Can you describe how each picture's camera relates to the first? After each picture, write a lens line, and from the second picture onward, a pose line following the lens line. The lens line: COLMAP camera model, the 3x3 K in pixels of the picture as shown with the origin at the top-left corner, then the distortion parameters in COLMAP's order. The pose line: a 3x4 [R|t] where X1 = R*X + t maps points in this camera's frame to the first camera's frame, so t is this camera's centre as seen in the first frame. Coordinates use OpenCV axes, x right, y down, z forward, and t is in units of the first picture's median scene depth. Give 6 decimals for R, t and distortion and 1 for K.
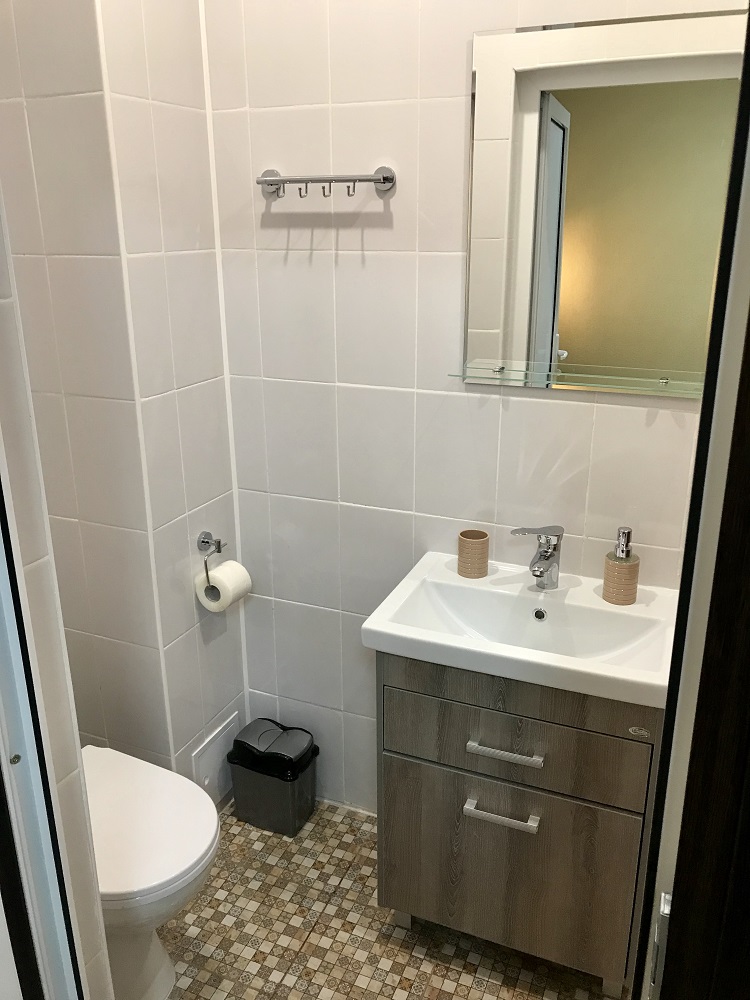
lens RADIAL K [[834.8, 0, 375.3], [0, 834.8, 499.0], [0, 0, 1]] dist [0.043262, -0.061666]
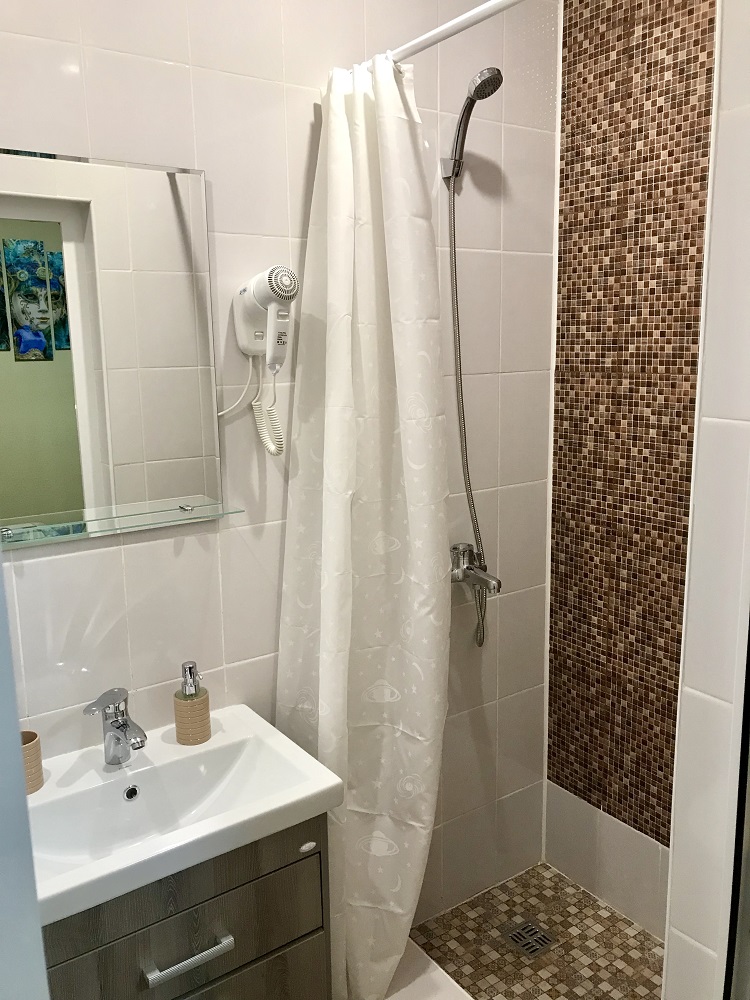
lens RADIAL K [[834.8, 0, 375.3], [0, 834.8, 499.3], [0, 0, 1]] dist [0.043262, -0.061666]
pose [[0.523901, -0.168904, 0.834864, -0.353674], [0.292029, 0.956355, 0.010227, -0.089811], [-0.800154, 0.238446, 0.550361, 0.252322]]
